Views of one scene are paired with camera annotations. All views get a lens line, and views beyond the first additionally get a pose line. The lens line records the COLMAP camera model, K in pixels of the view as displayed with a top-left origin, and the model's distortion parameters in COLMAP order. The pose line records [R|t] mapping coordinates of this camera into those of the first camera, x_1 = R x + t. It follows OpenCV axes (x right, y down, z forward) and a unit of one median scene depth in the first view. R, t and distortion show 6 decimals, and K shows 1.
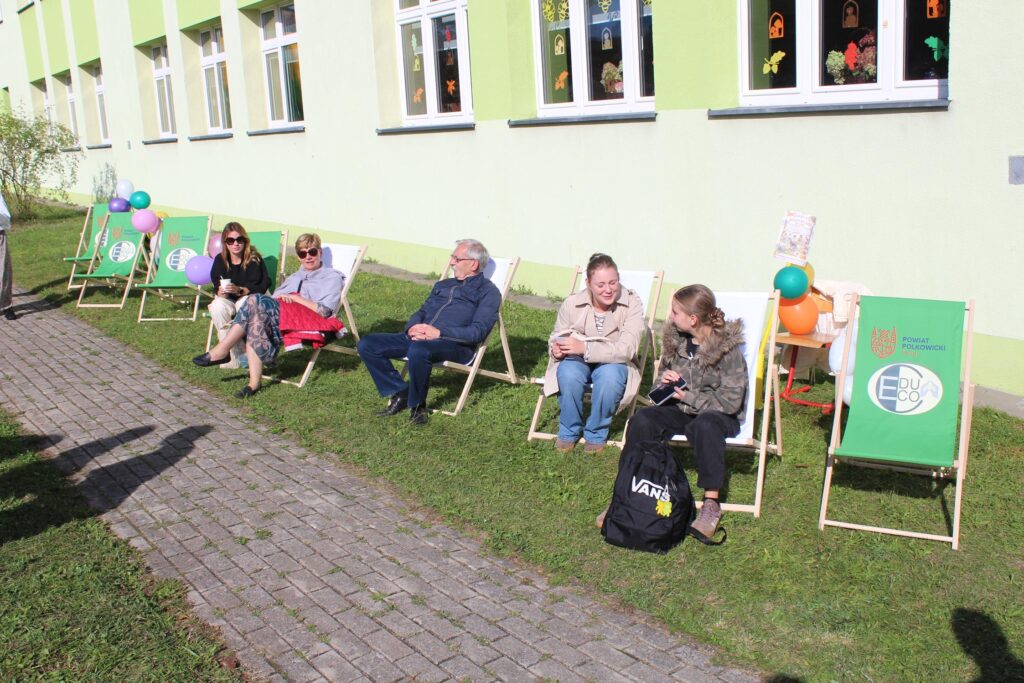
lens RADIAL K [[983.1, 0, 512.0], [0, 983.1, 341.5], [0, 0, 1]] dist [-0.070118, 0.025291]
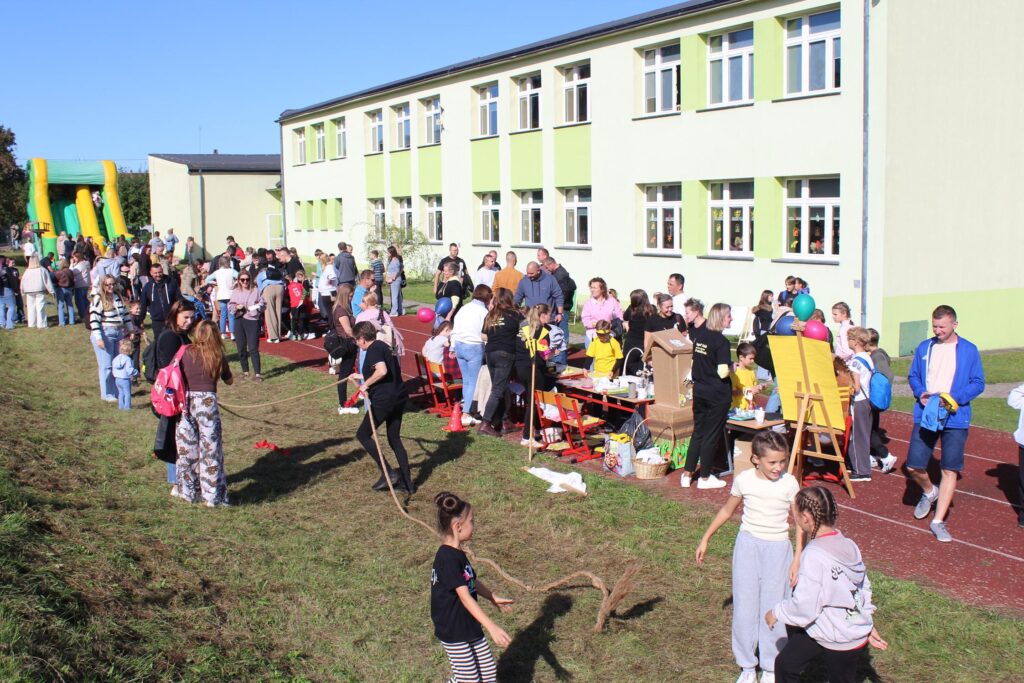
lens RADIAL K [[1054.6, 0, 512.0], [0, 1054.6, 341.5], [0, 0, 1]] dist [-0.115114, 0.115885]
pose [[0.991856, 0.053794, -0.115445, -0.153778], [-0.064326, 0.993904, -0.089536, 0.270068], [0.109924, 0.096233, 0.989270, -1.730379]]
